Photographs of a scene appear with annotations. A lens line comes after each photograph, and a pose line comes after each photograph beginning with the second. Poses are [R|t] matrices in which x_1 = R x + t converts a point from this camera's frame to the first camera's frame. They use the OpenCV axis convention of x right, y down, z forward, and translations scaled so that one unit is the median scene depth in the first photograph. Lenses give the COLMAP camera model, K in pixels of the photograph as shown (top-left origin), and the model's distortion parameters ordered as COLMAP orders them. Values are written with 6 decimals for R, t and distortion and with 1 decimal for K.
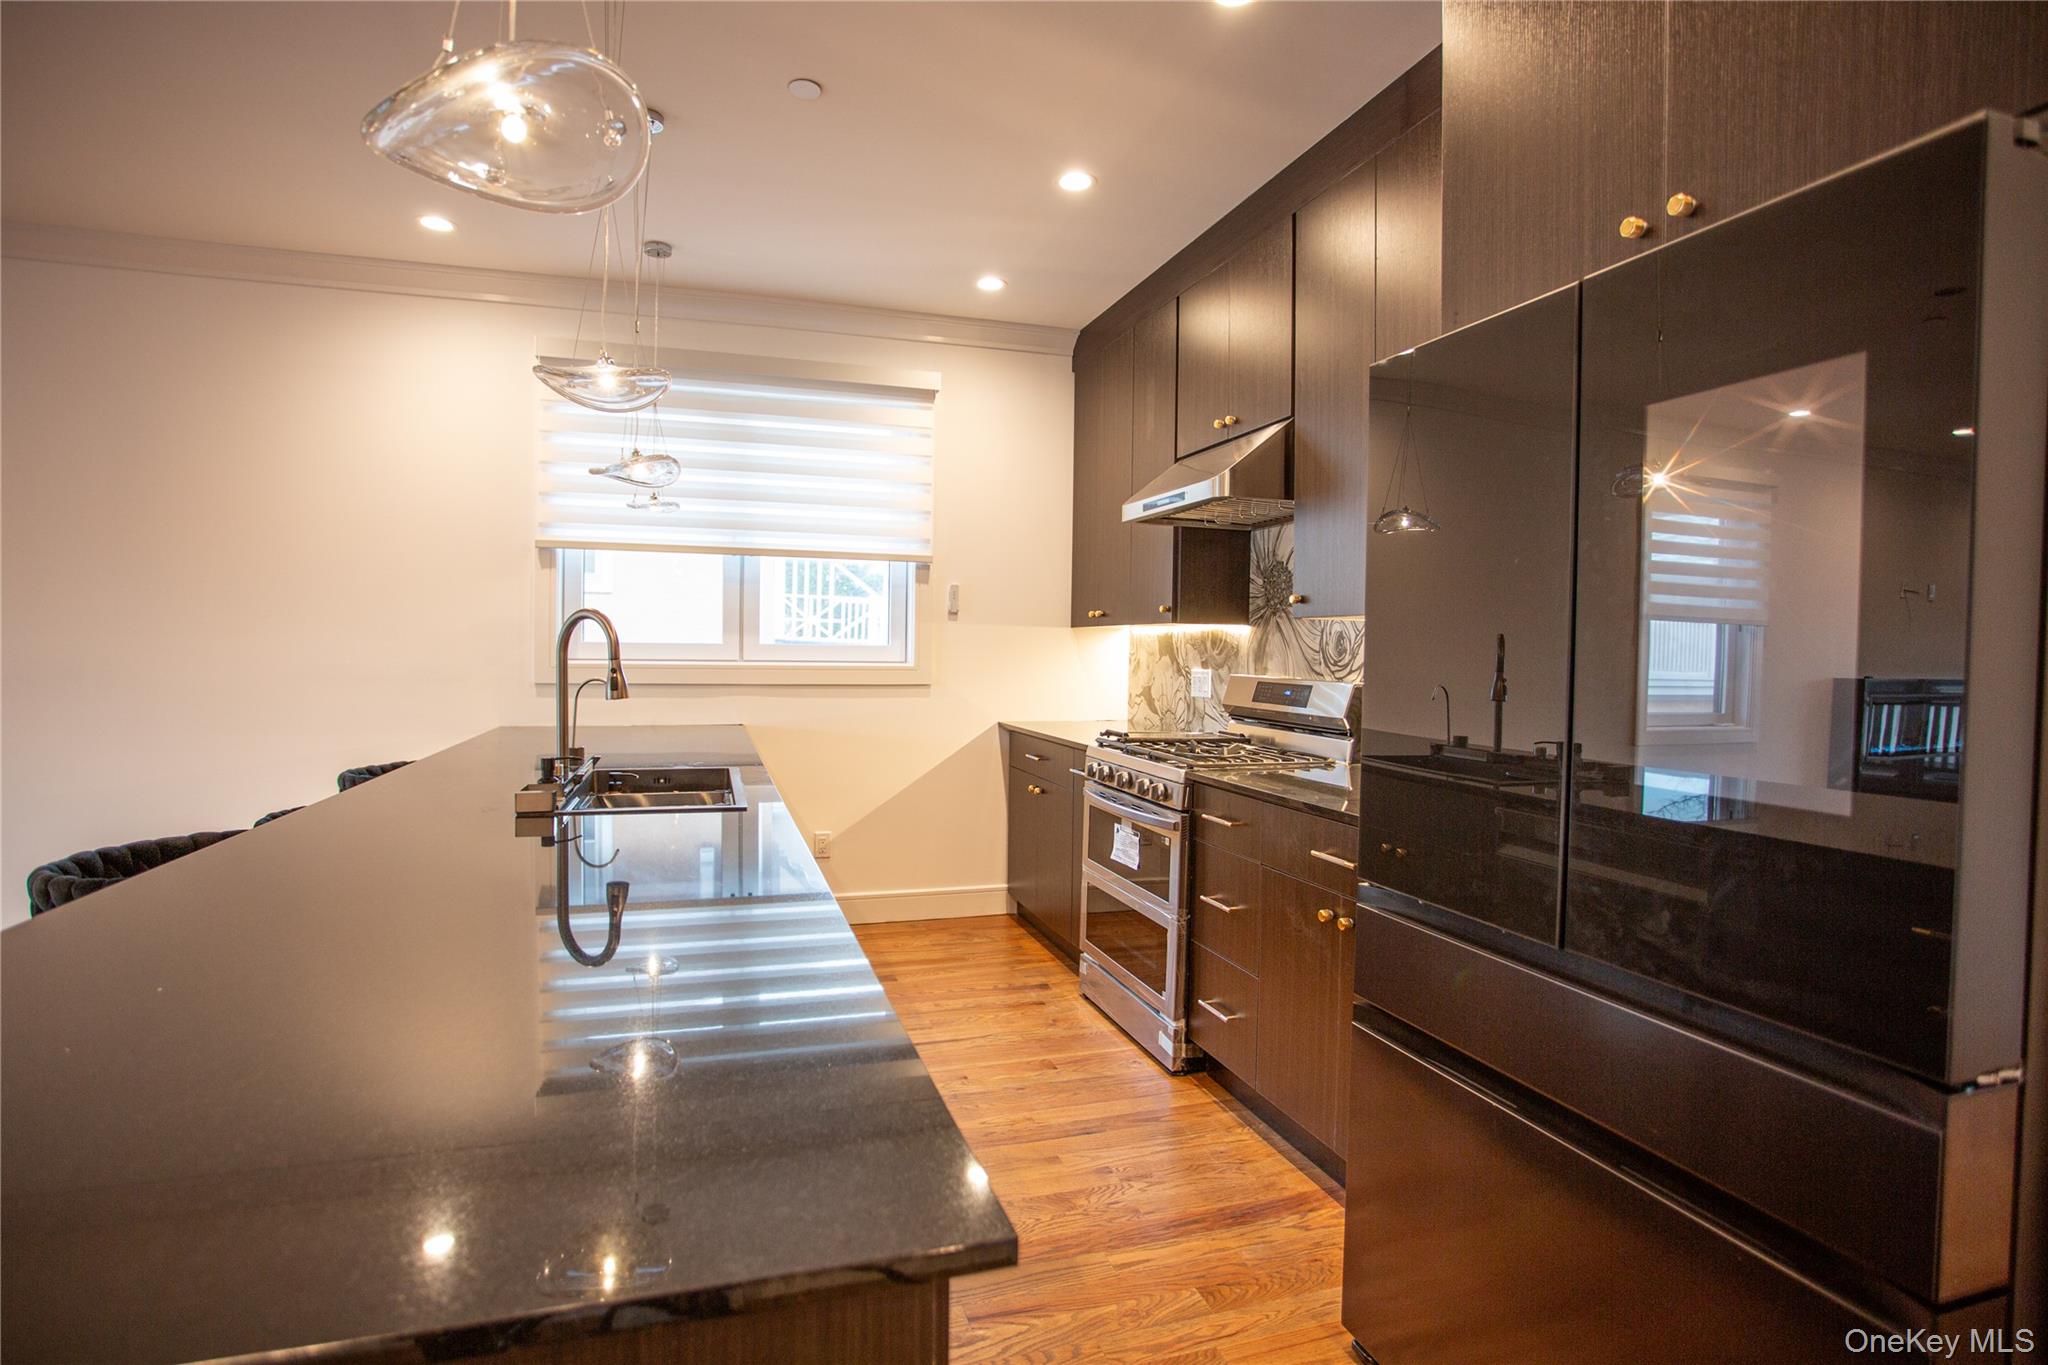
lens RADIAL K [[1057.3, 0, 1022.3], [0, 1057.3, 673.6], [0, 0, 1]] dist [-0.079139, 0.037252]
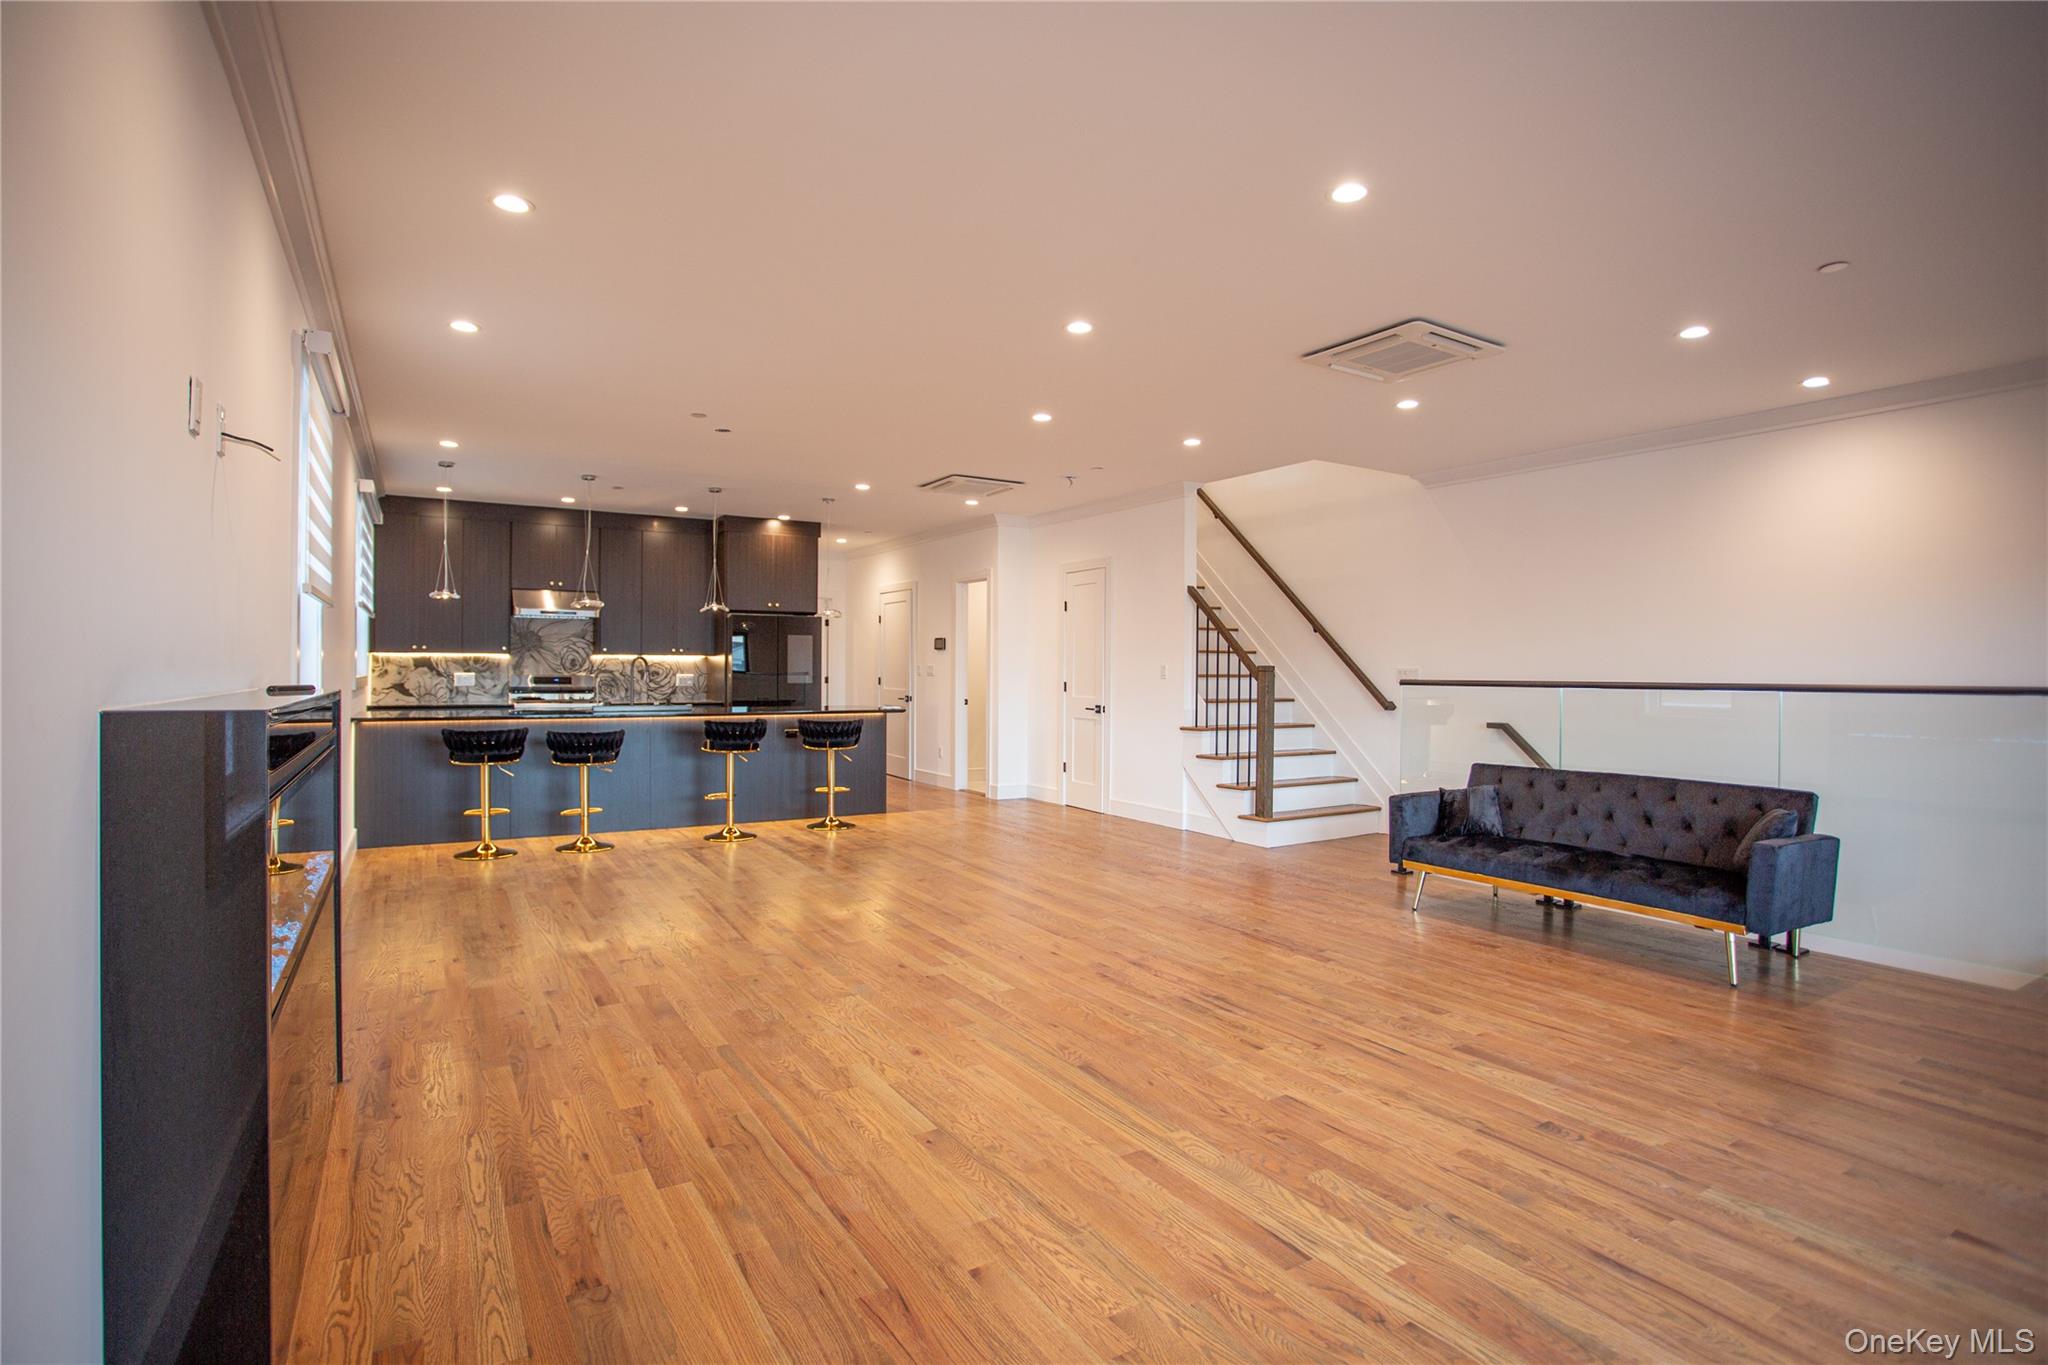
lens RADIAL K [[1000.6, 0, 1020.8], [0, 1000.6, 678.8], [0, 0, 1]] dist [-0.081272, 0.036788]
pose [[-0.232910, -0.025088, 0.972175, -2.379646], [0.012695, 0.999504, 0.028835, -0.041624], [-0.972415, 0.019058, -0.232476, 0.376079]]
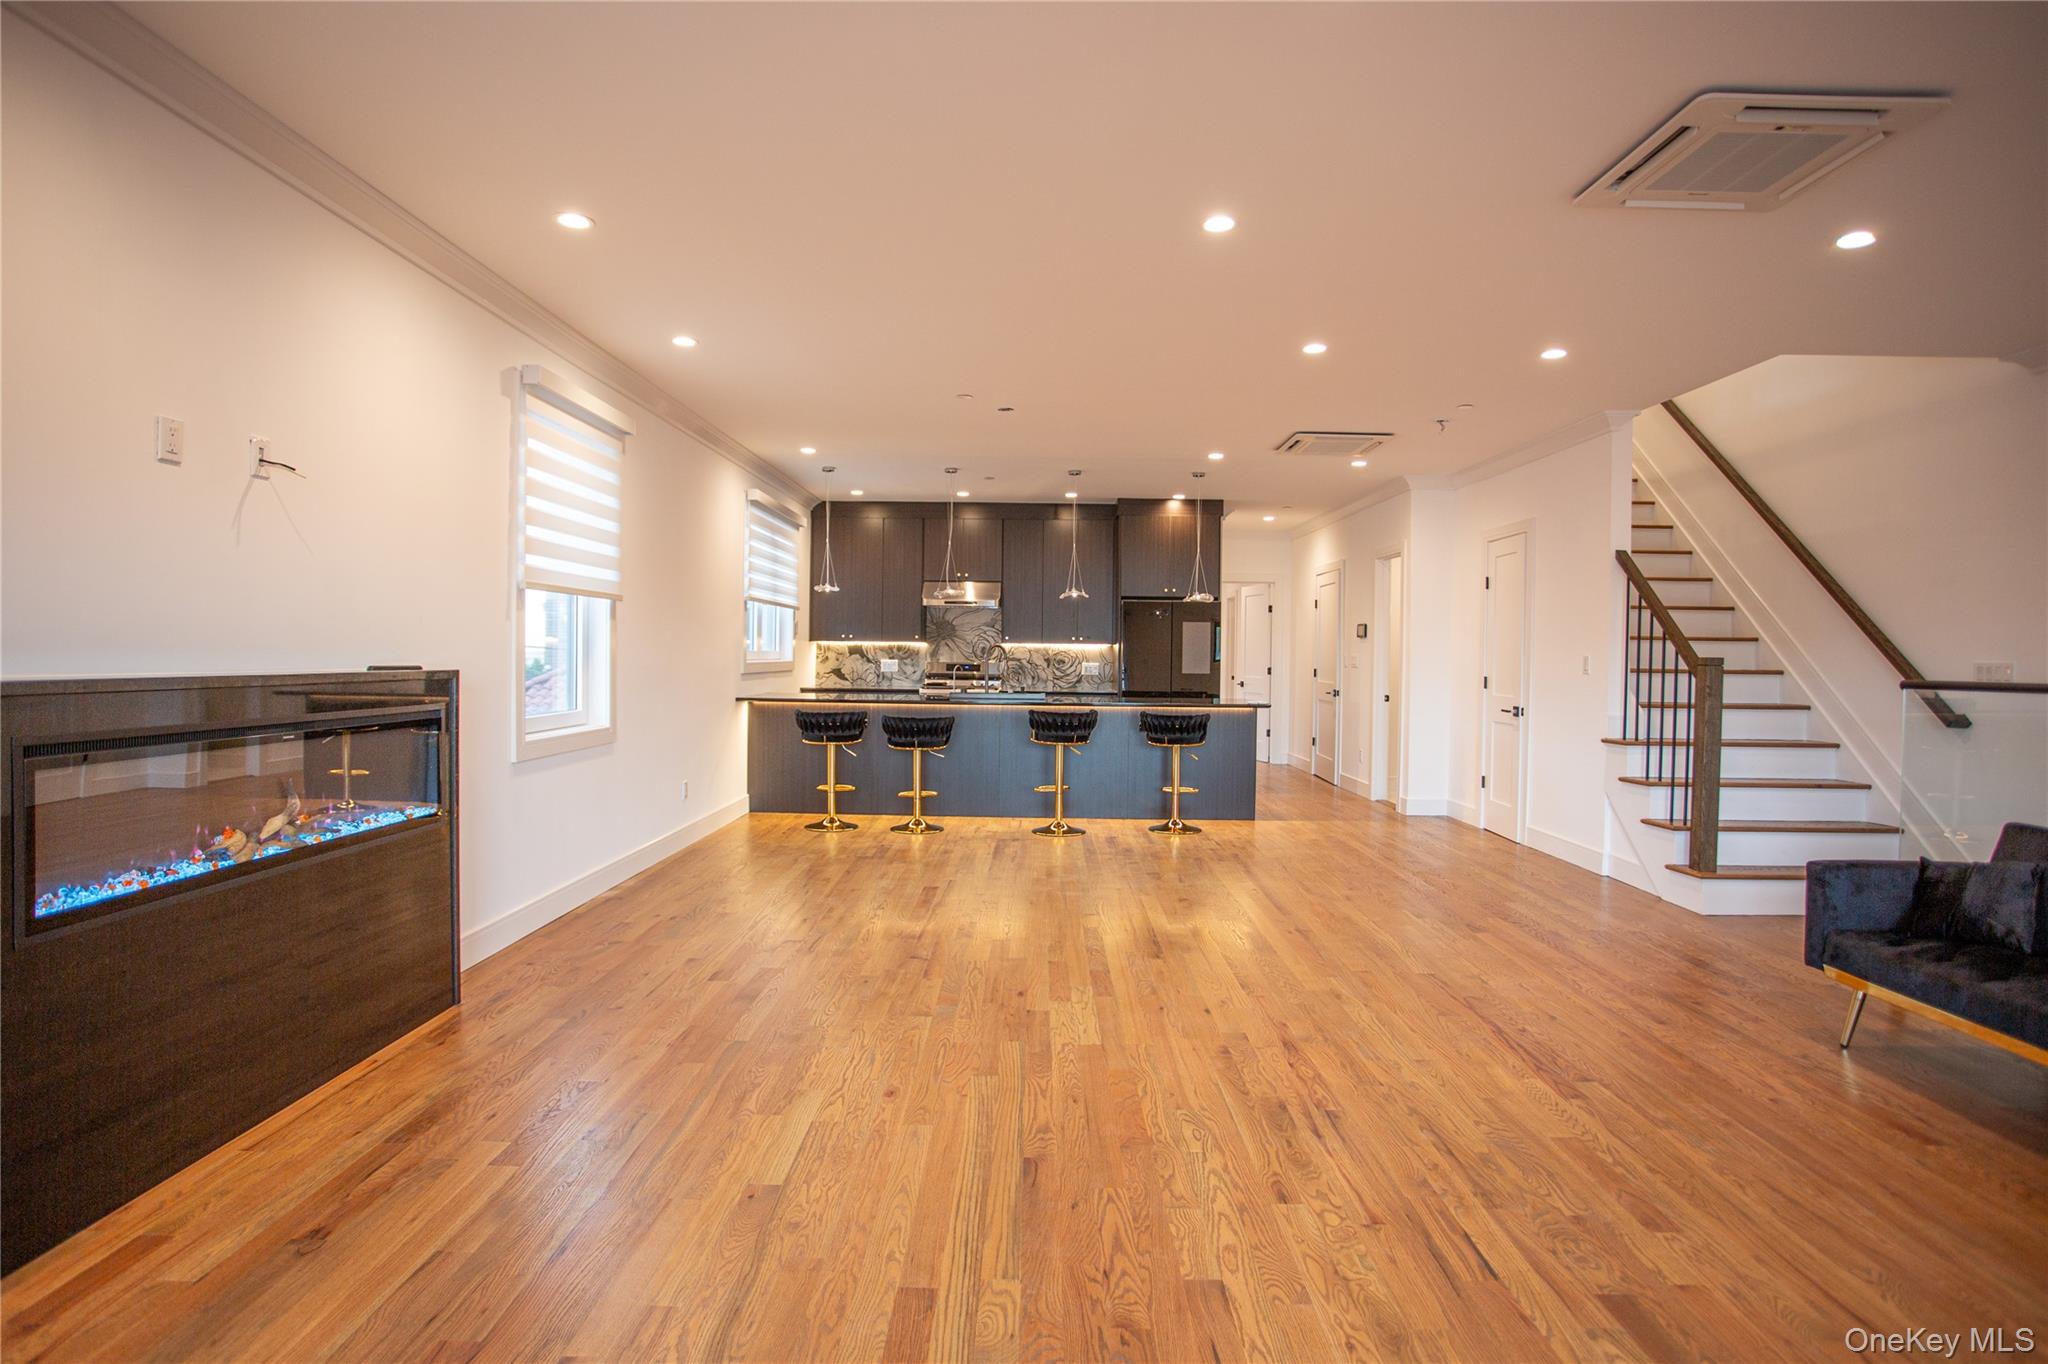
lens RADIAL K [[1030.3, 0, 1022.1], [0, 1030.3, 678.5], [0, 0, 1]] dist [-0.080727, 0.037848]
pose [[0.322106, -0.032191, 0.946156, -2.222779], [0.013839, 0.999475, 0.029293, -0.030142], [-0.946602, 0.003658, 0.322383, -0.063252]]
